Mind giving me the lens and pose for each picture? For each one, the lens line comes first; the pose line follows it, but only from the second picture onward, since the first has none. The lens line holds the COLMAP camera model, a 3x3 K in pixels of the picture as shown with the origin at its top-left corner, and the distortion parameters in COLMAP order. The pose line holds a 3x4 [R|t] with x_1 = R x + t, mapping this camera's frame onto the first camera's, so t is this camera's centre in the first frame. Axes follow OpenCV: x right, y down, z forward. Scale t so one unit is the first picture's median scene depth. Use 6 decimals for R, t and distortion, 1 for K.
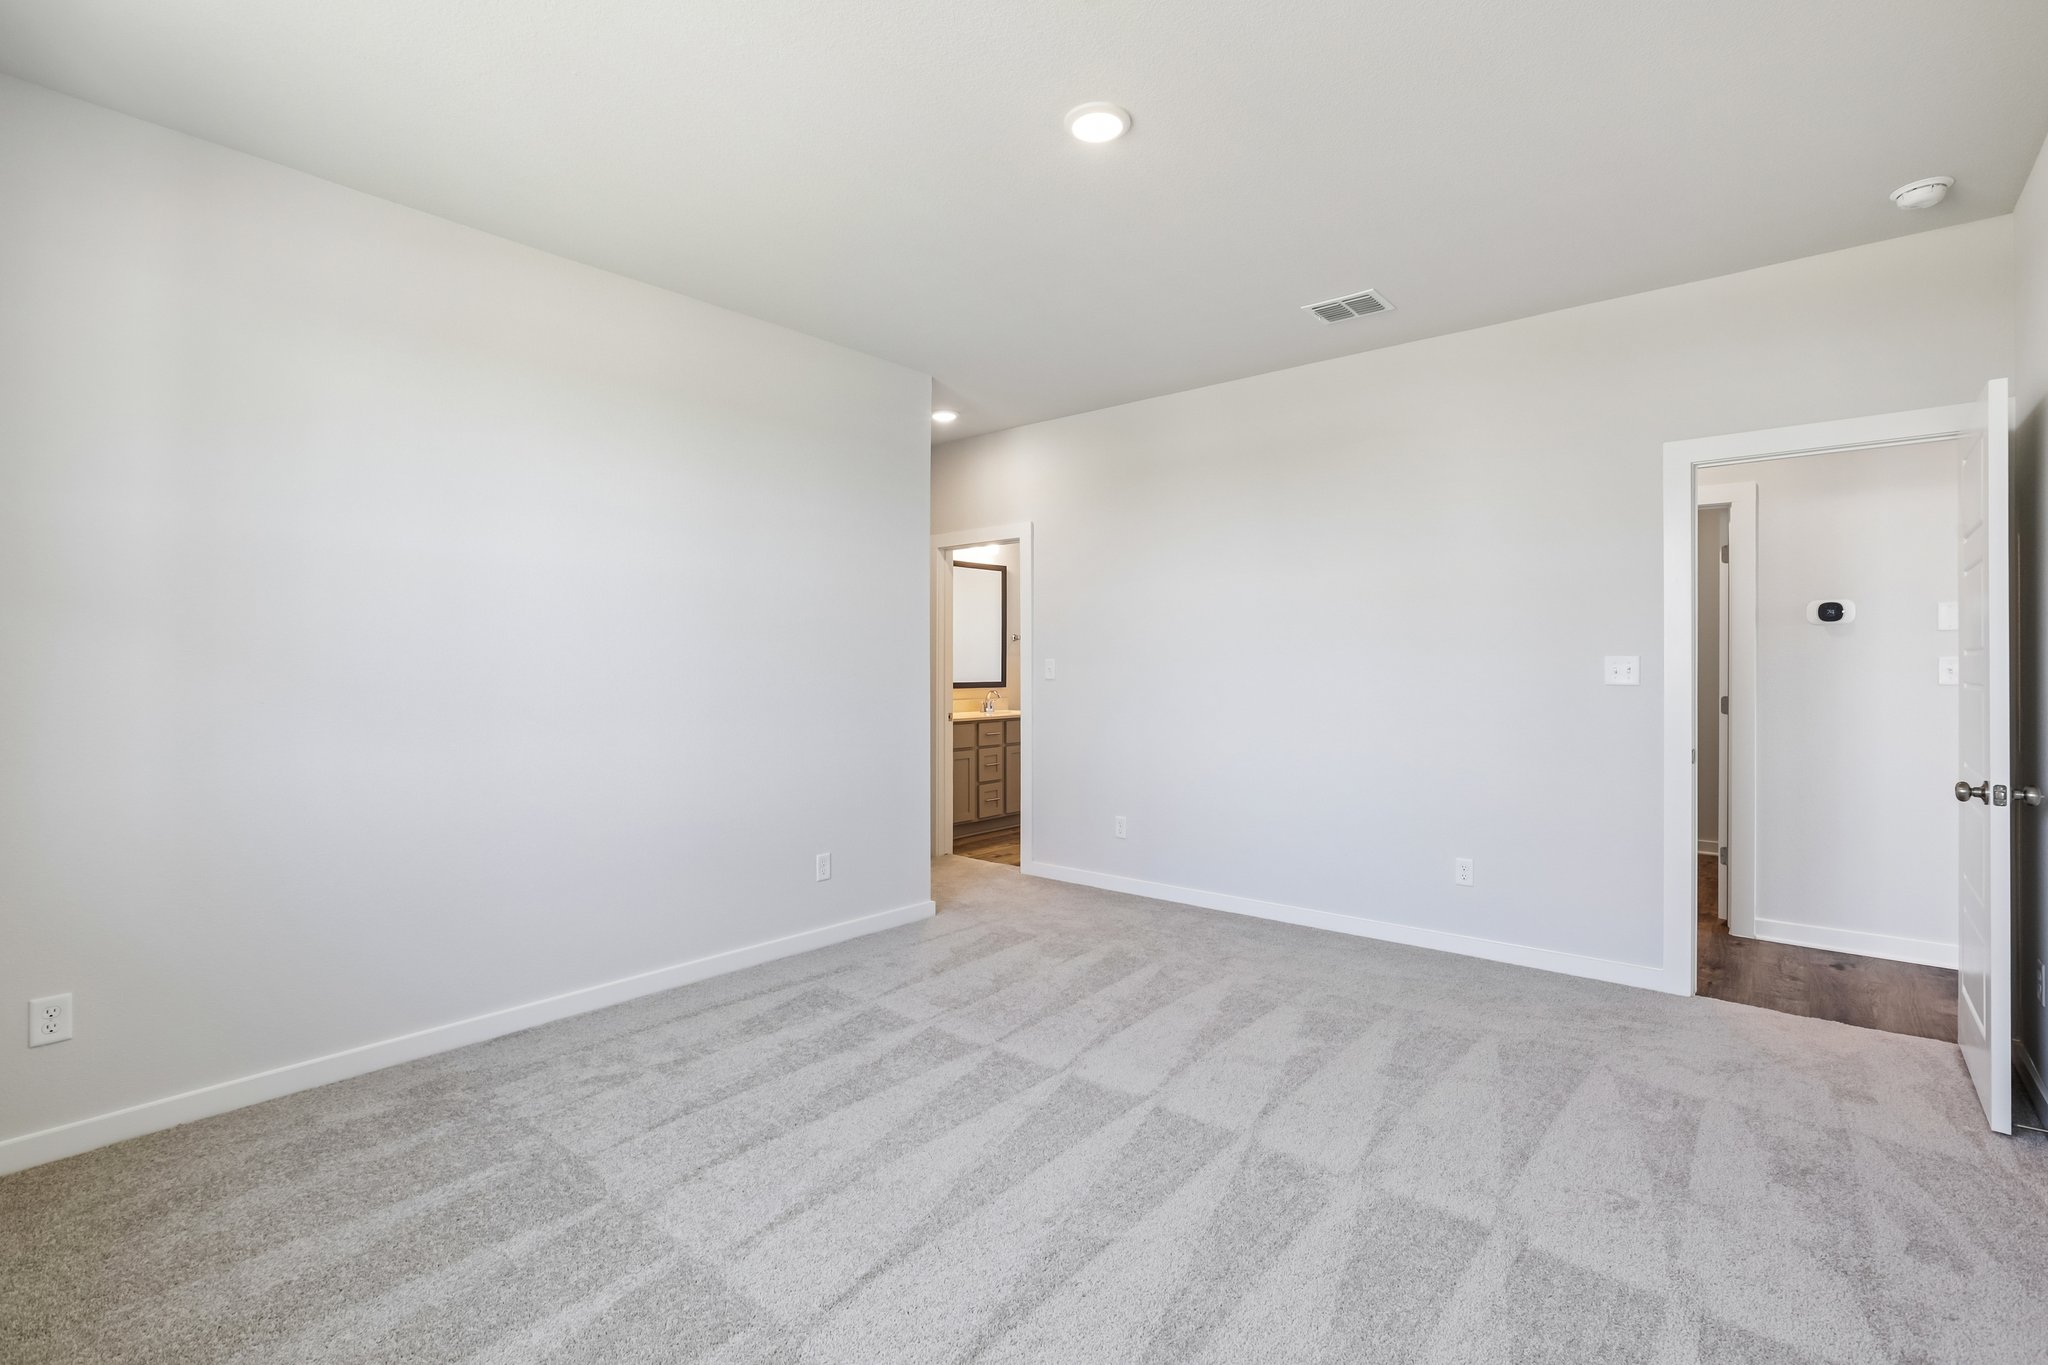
lens RADIAL K [[922.8, 0, 1024.0], [0, 922.8, 682.5], [0, 0, 1]] dist [-0.001208, 0.000158]
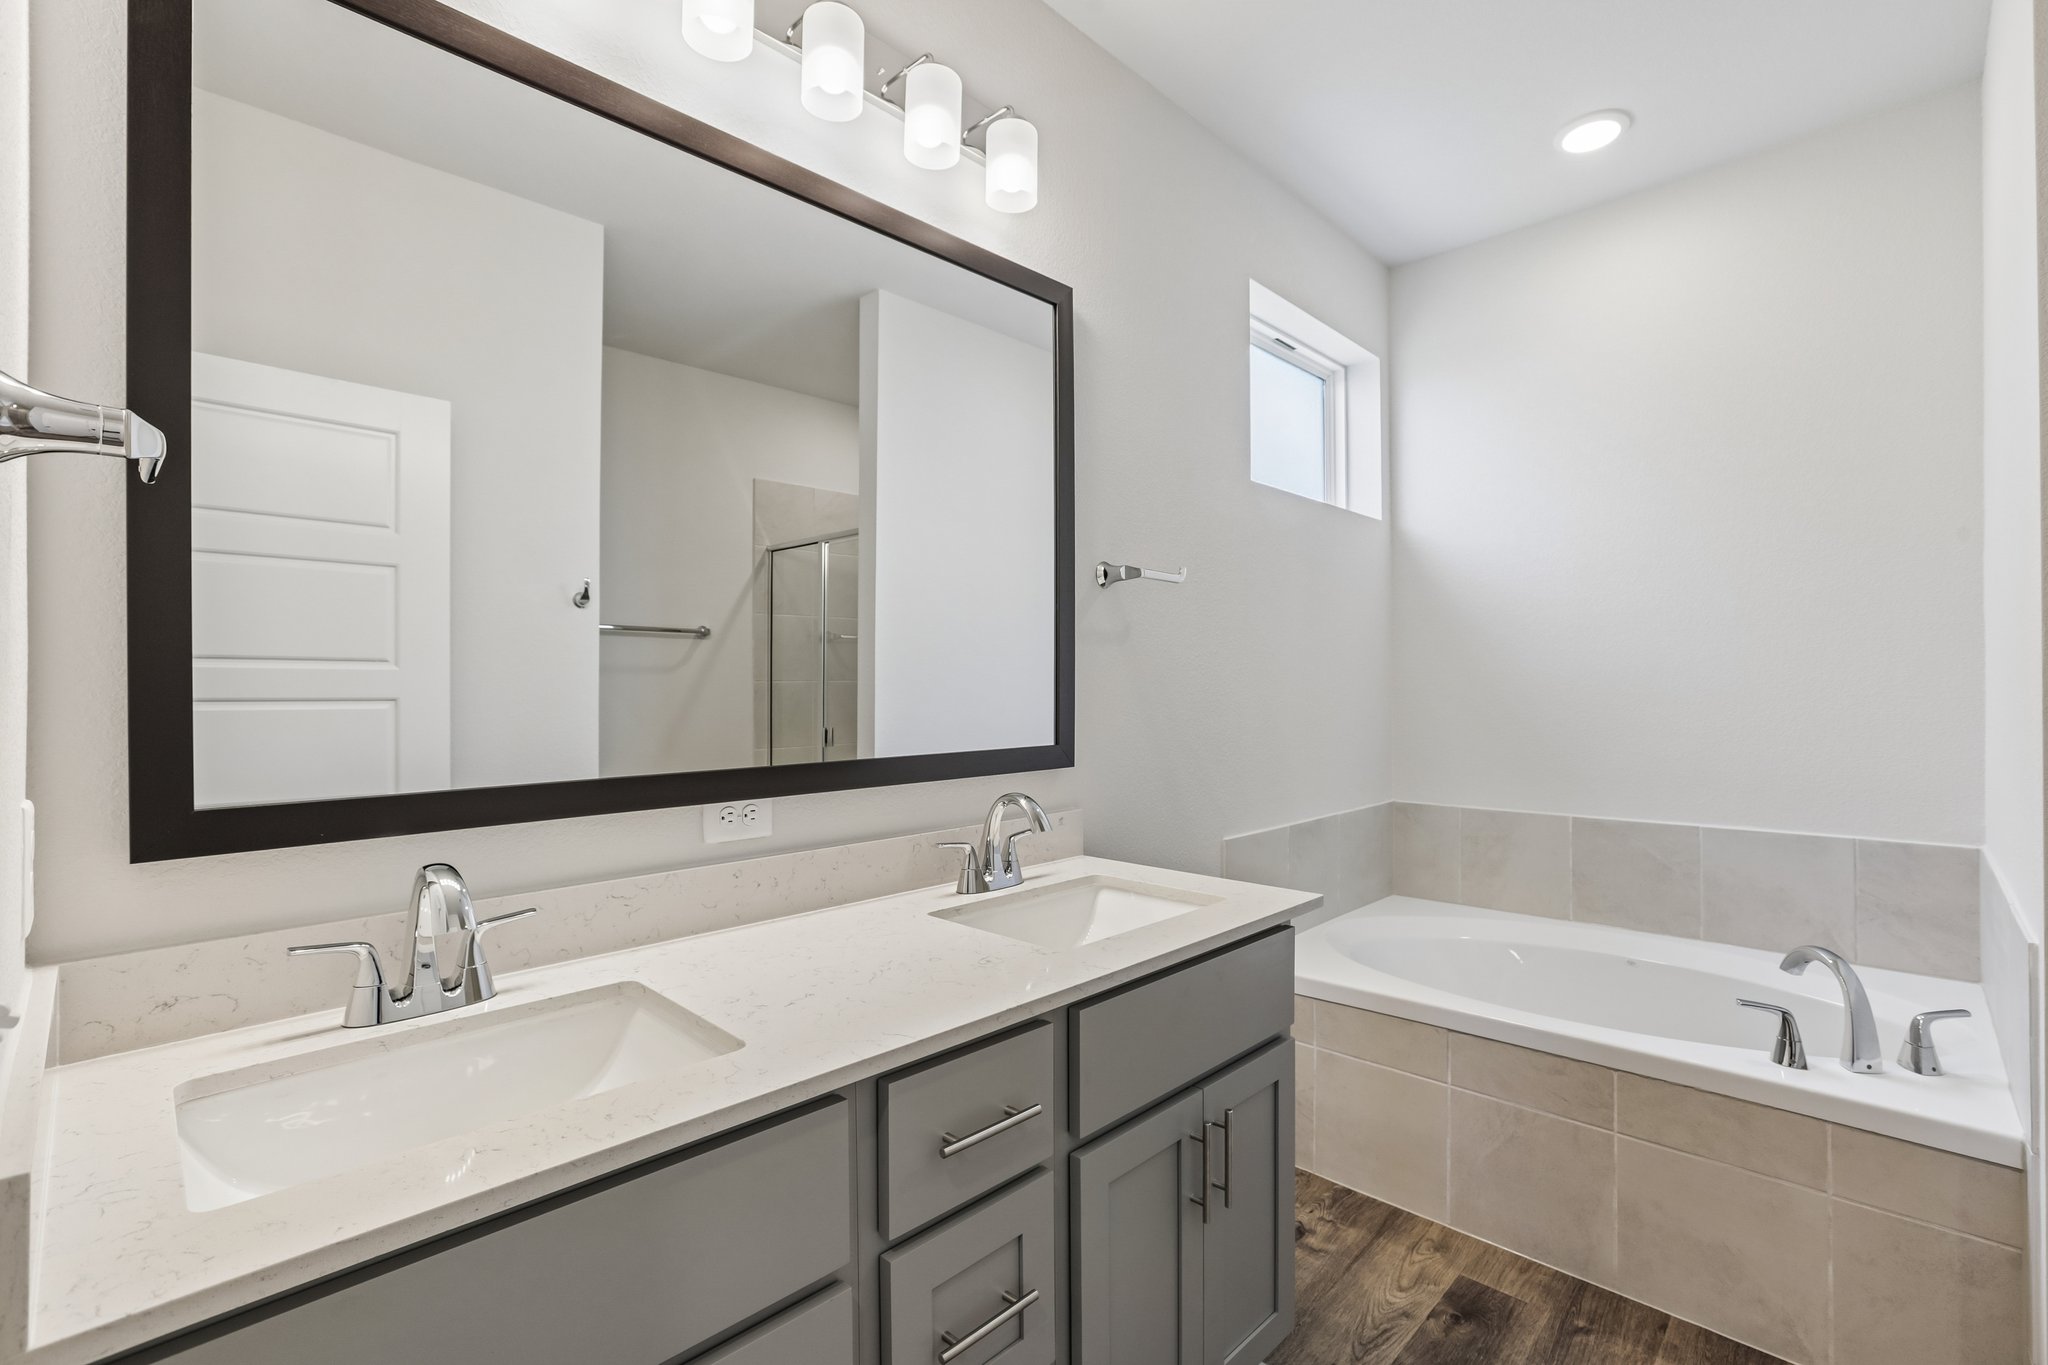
lens RADIAL K [[915.1, 0, 1024.0], [0, 915.1, 682.5], [0, 0, 1]] dist [-0.001156, 0.000956]
pose [[0.997422, -0.008255, -0.071276, -0.015684], [0.007137, 0.999848, -0.015924, -0.012300], [0.071397, 0.015375, 0.997330, 0.775696]]
